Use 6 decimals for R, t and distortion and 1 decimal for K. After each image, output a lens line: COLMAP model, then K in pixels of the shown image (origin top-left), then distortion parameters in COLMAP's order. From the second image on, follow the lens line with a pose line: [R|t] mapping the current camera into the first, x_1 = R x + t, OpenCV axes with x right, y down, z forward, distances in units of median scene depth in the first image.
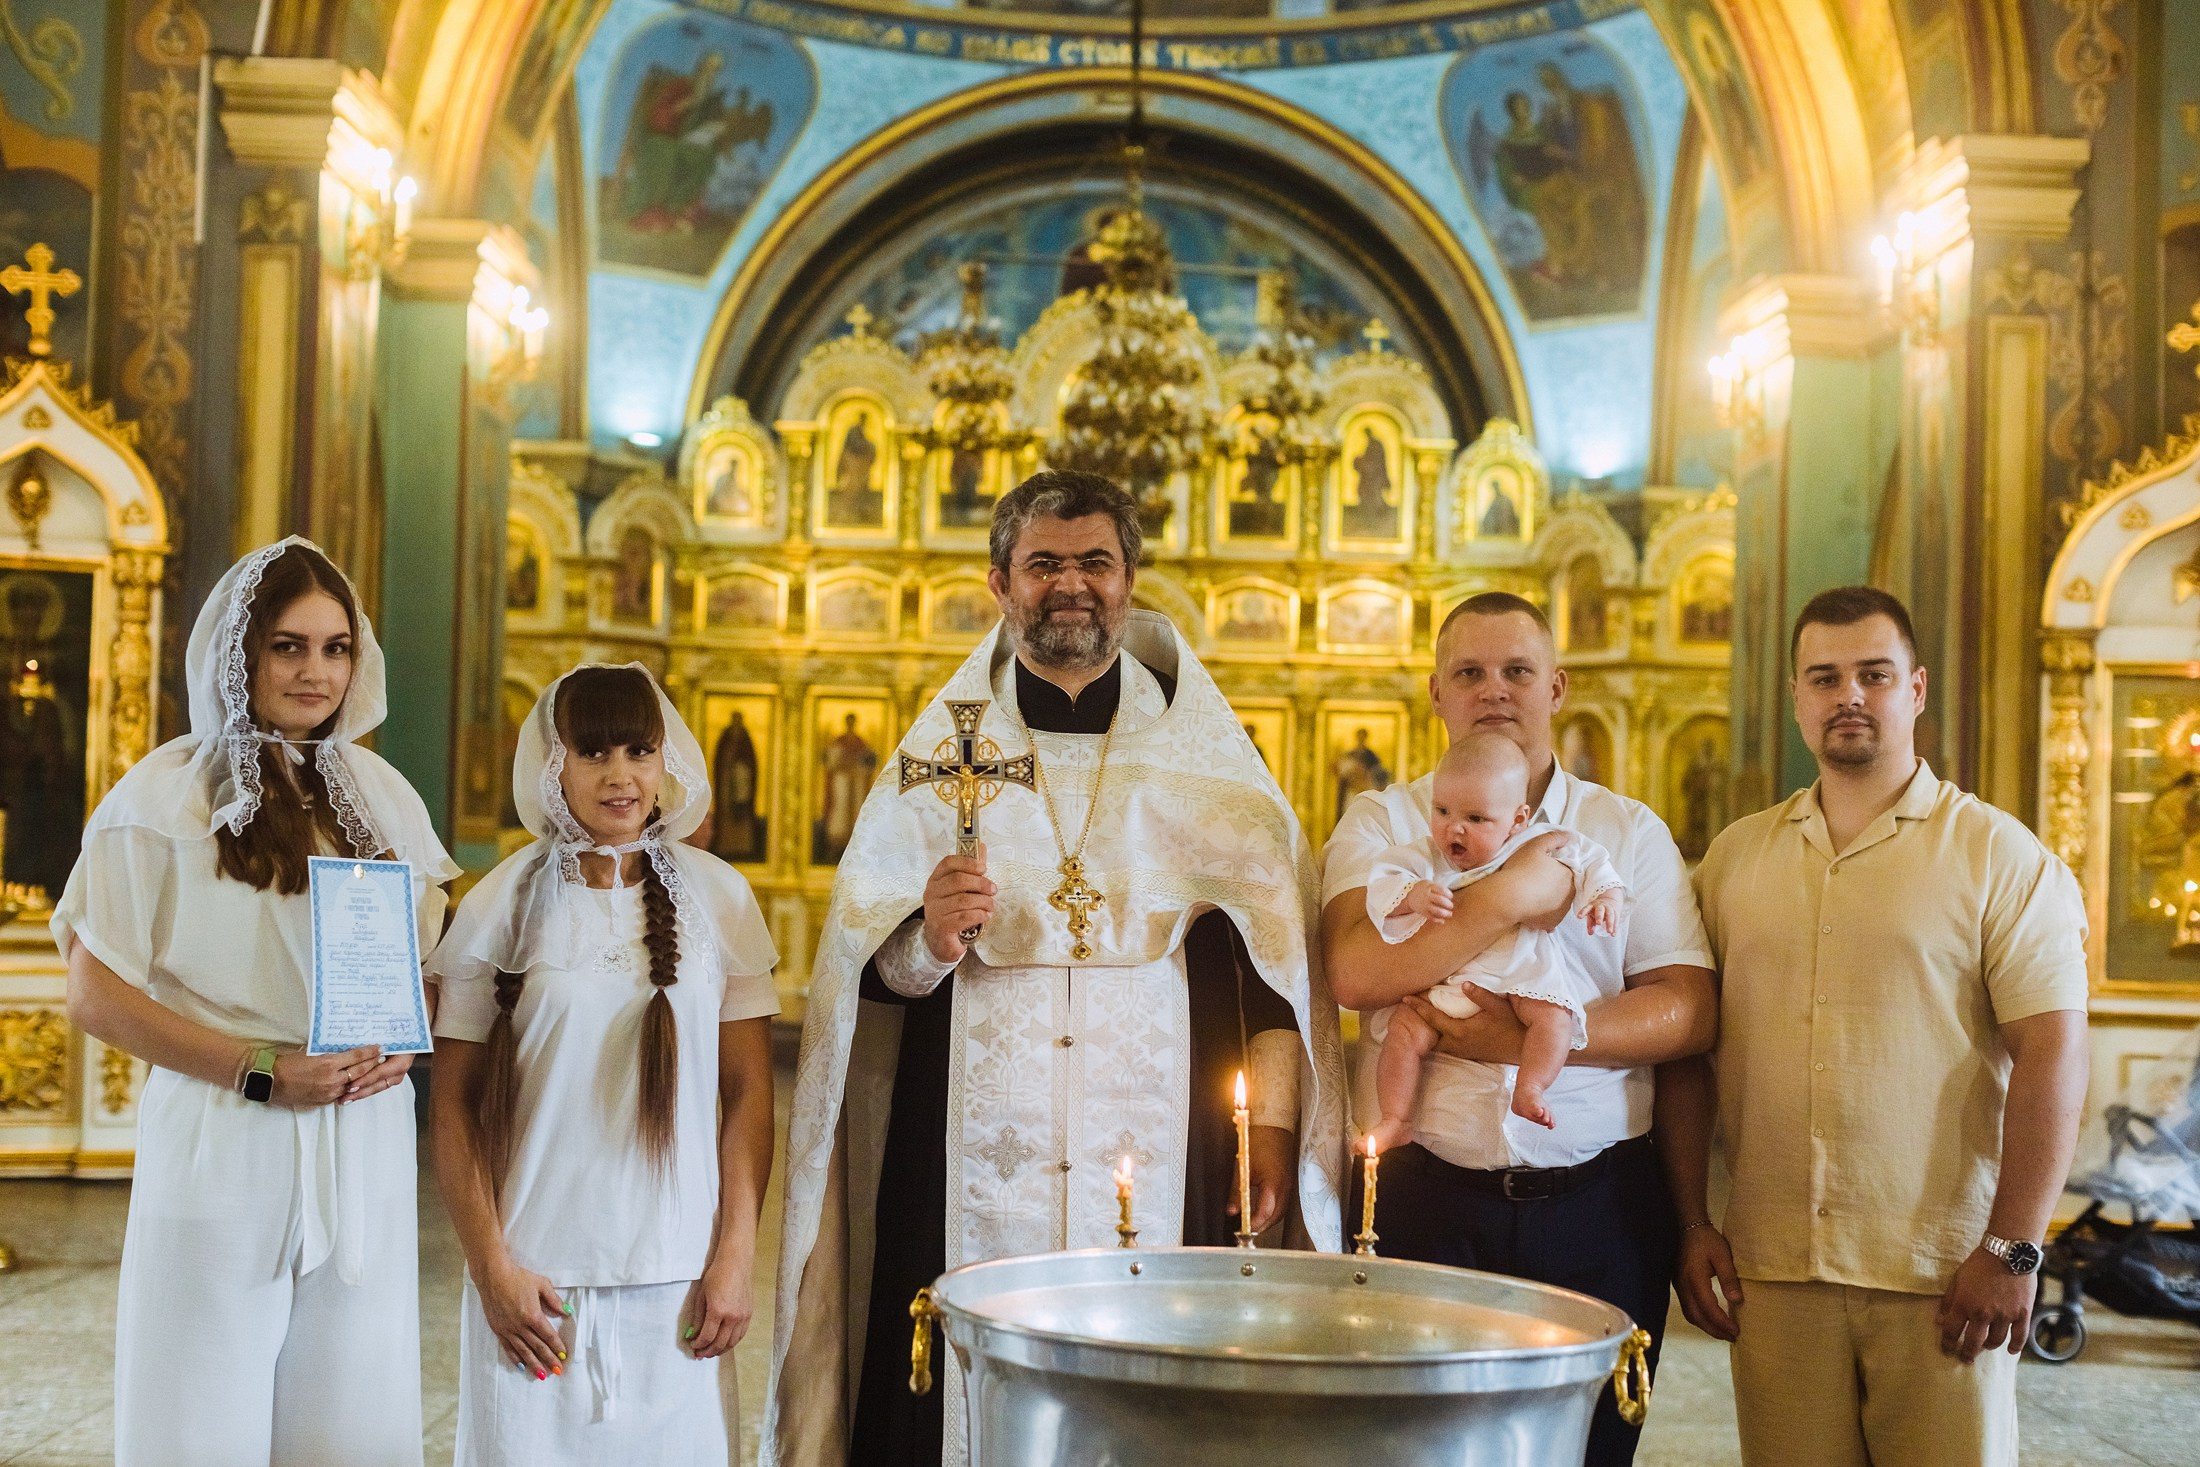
lens RADIAL K [[3224.5, 0, 1087.8], [0, 3224.5, 740.4], [0, 0, 1]] dist [0.023876, 0.000000]
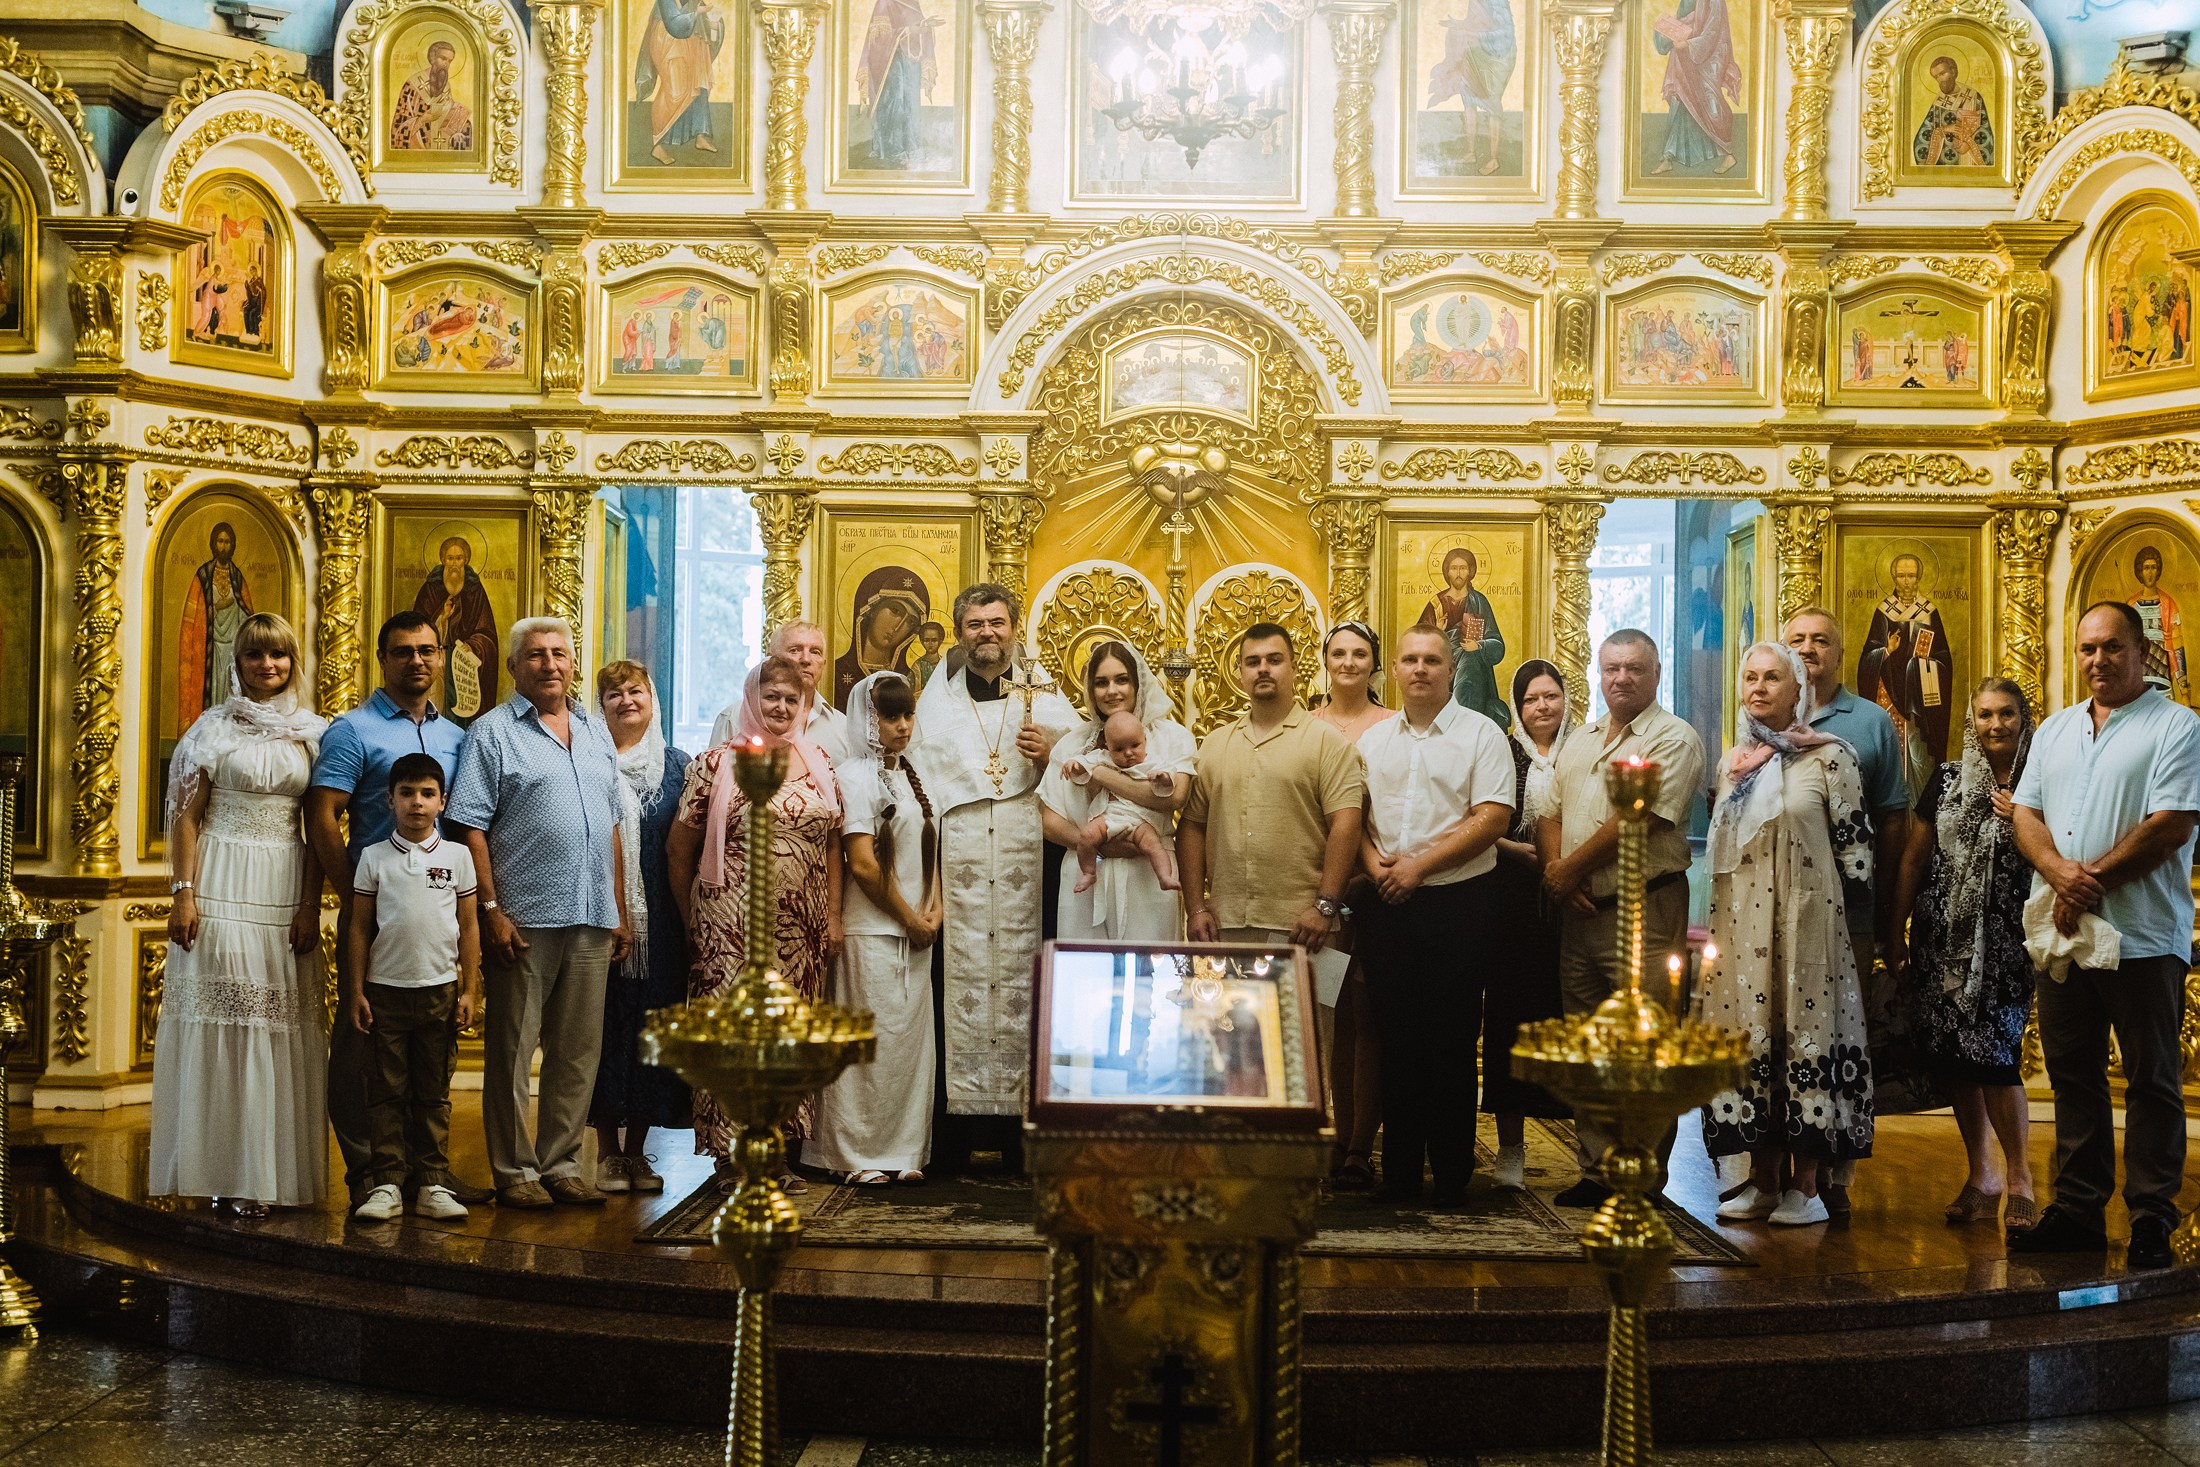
lens RADIAL K [[3224.5, 0, 1097.9], [0, 3224.5, 735.0], [0, 0, 1]] dist [0.023876, 0.000000]
pose [[0.999576, -0.013517, -0.025777, 0.006813], [0.014006, 0.999724, 0.018882, 0.016057], [0.025515, -0.019235, 0.999489, 0.583642]]
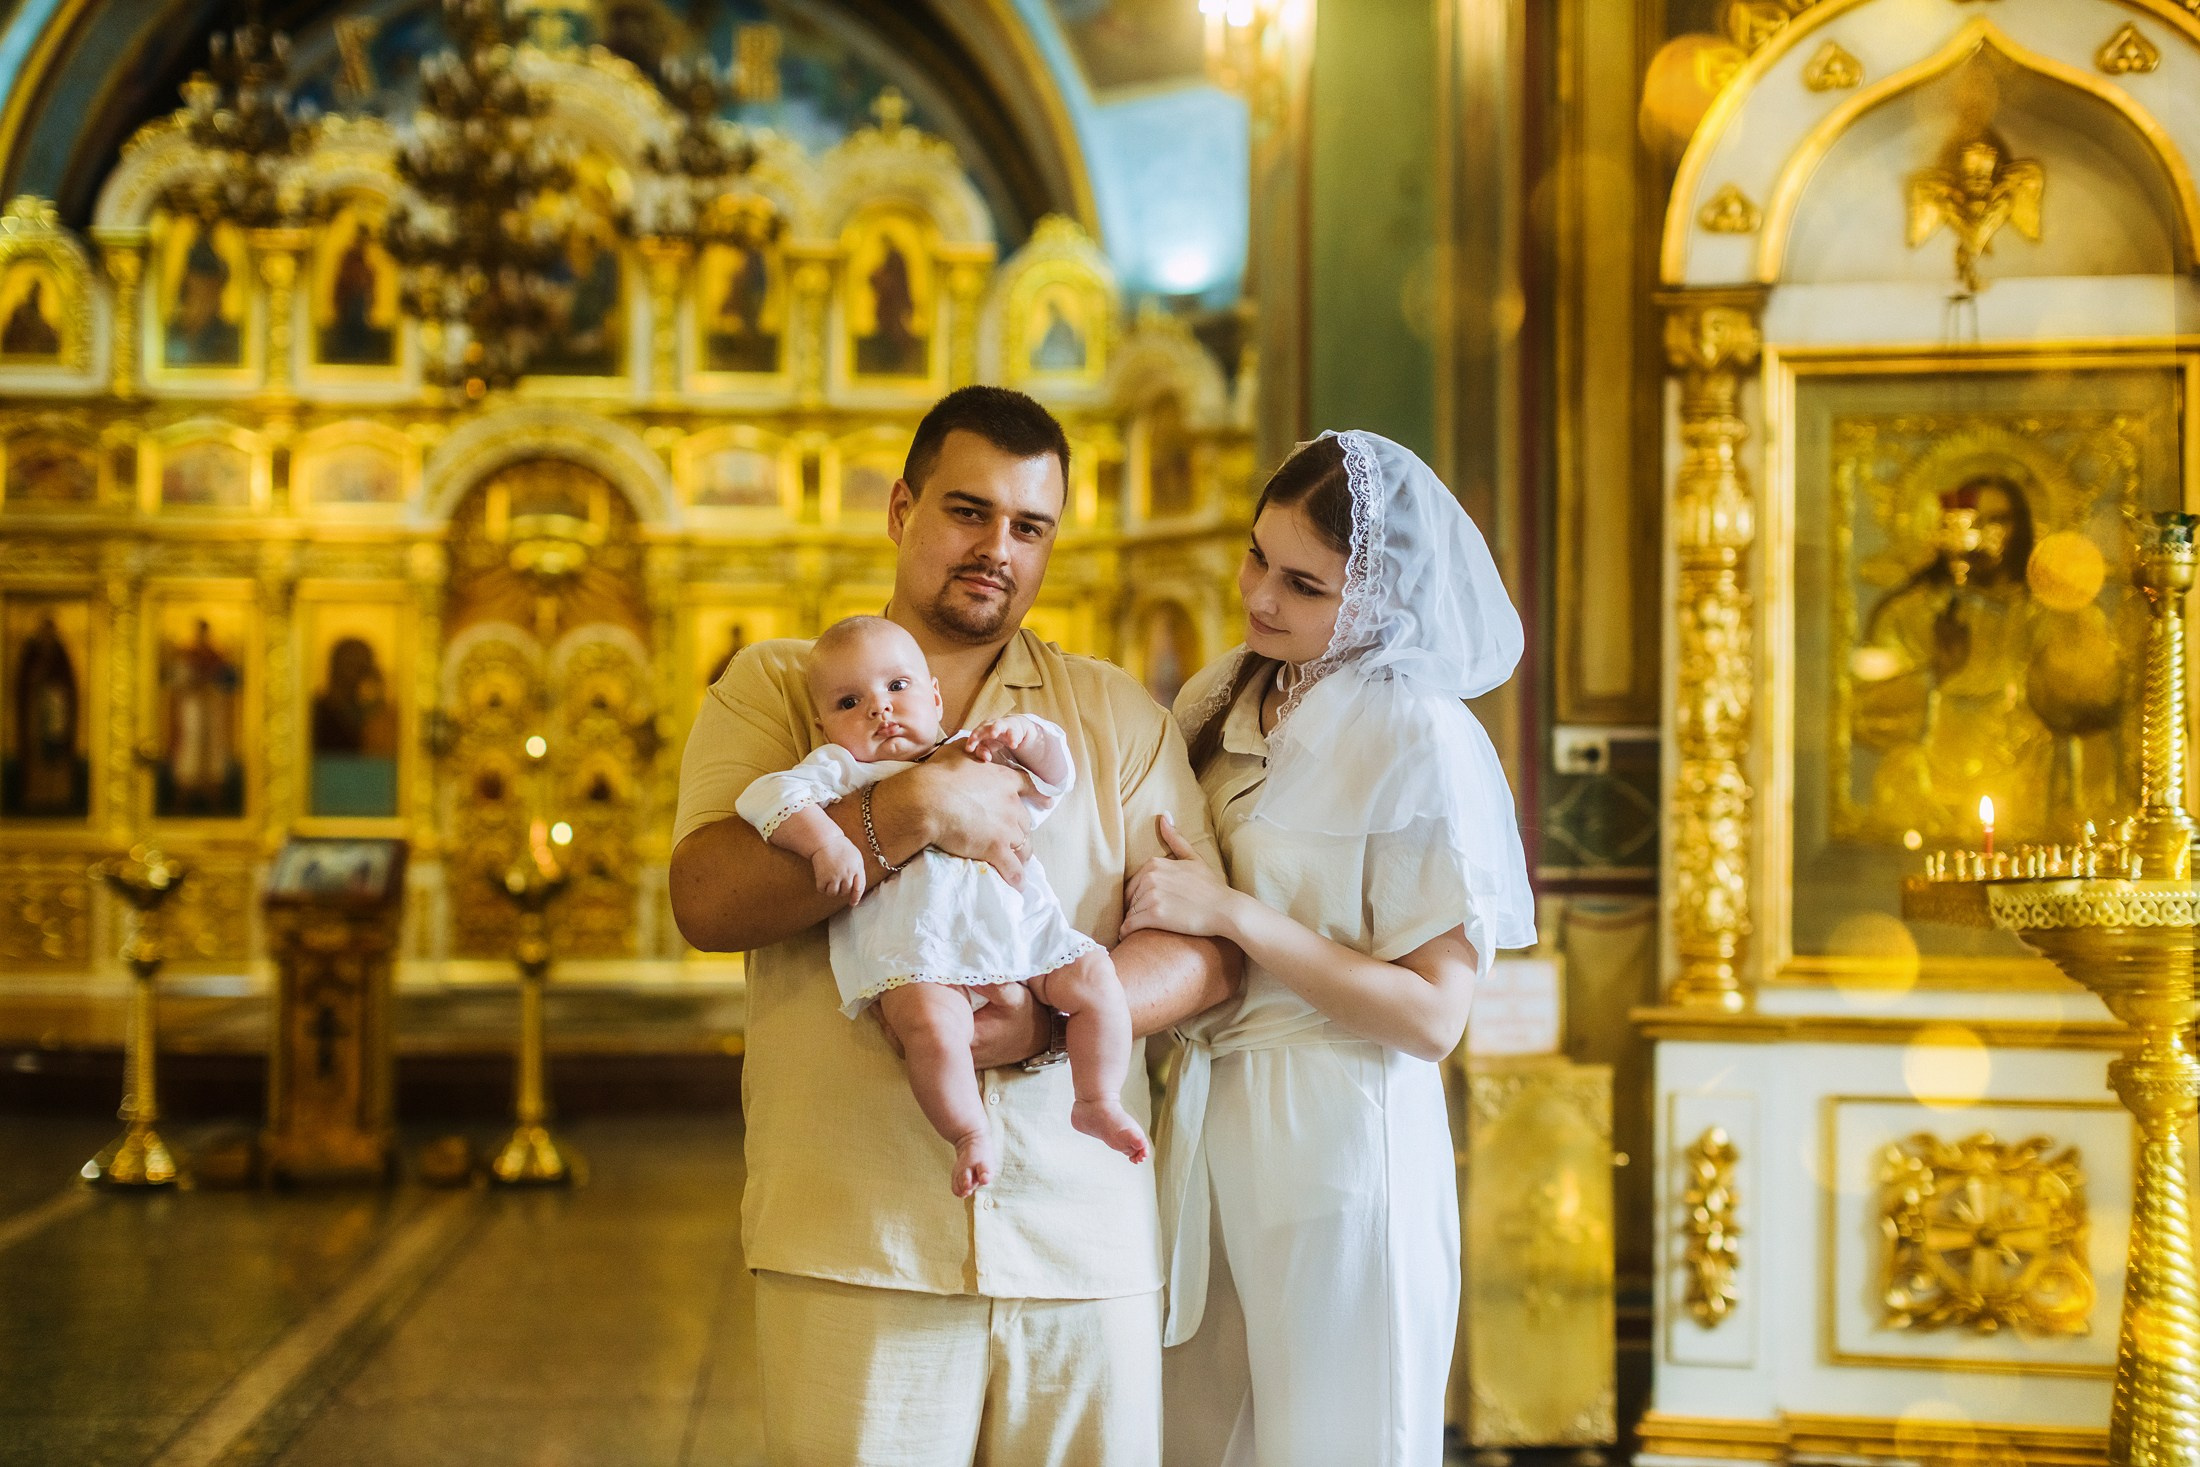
lens RADIAL K [[3224.5, 0, 1090.5], [0, 3224.5, 735.5], [0, 0, 1]] dist [0.023876, 0.000000]
pose [[0.997265, -0.019924, 0.071174, 0.093679], [0.019129, 0.999747, 0.011829, 0.017032], [-0.071392, -0.010435, 0.997394, 0.275997]]
